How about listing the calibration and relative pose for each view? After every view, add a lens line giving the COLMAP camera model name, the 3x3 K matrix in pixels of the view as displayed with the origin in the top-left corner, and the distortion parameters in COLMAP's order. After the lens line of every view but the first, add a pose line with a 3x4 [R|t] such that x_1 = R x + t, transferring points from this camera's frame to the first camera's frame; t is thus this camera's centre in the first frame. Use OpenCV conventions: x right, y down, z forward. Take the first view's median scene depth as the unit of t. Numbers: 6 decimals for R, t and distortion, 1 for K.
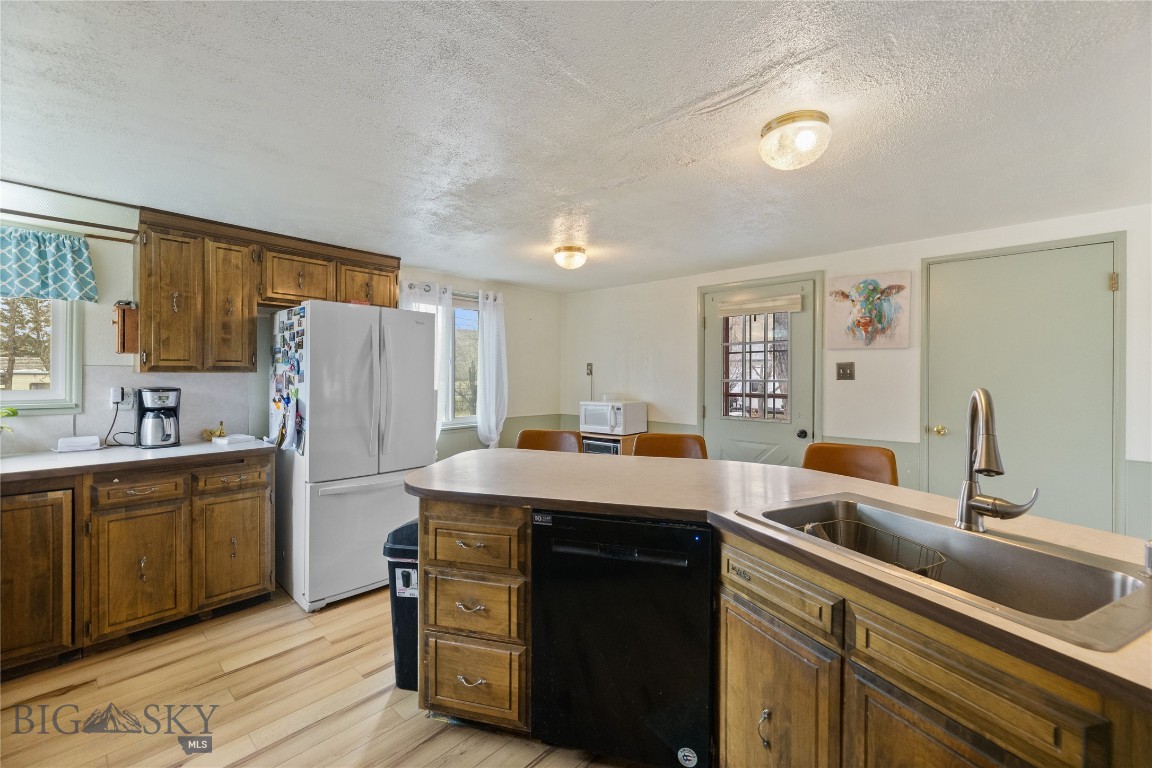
lens RADIAL K [[462.2, 0, 581.6], [0, 462.2, 377.0], [0, 0, 1]] dist [-0.008693, -0.000322]
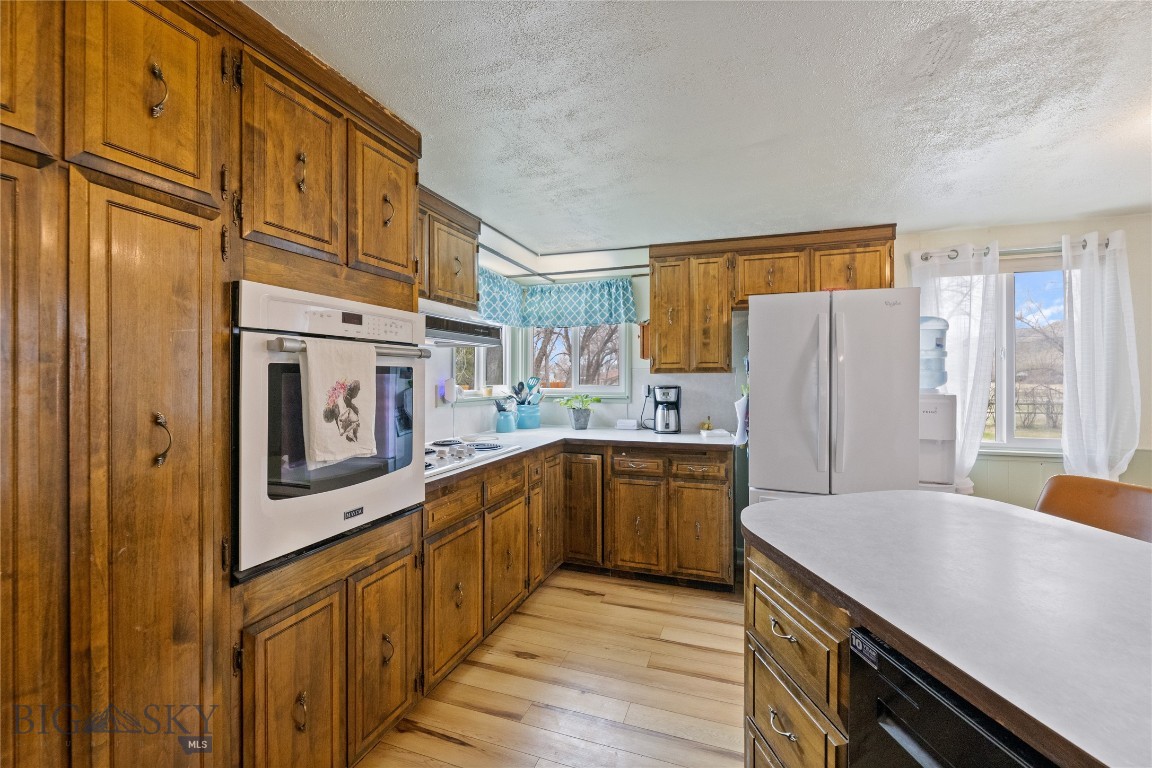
lens RADIAL K [[462.2, 0, 575.5], [0, 462.2, 376.3], [0, 0, 1]] dist [-0.008693, -0.000322]
pose [[0.391057, -0.002590, -0.920363, 0.149680], [-0.000844, 0.999995, -0.003172, 0.002271], [0.920366, 0.002017, 0.391052, 0.285474]]
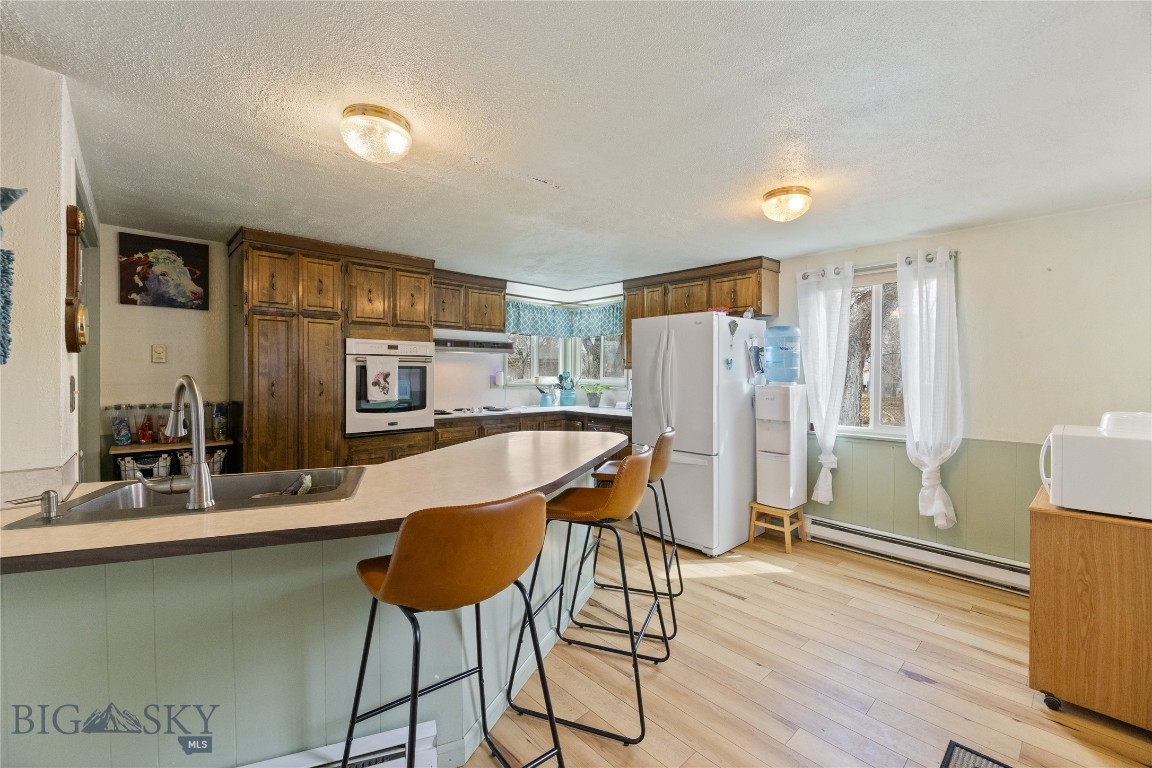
lens RADIAL K [[462.2, 0, 584.1], [0, 462.2, 372.9], [0, 0, 1]] dist [-0.008693, -0.000322]
pose [[-0.074816, 0.001927, -0.997196, 0.907221], [-0.007206, 0.999971, 0.002473, 0.001758], [0.997171, 0.007371, -0.074800, 0.952594]]
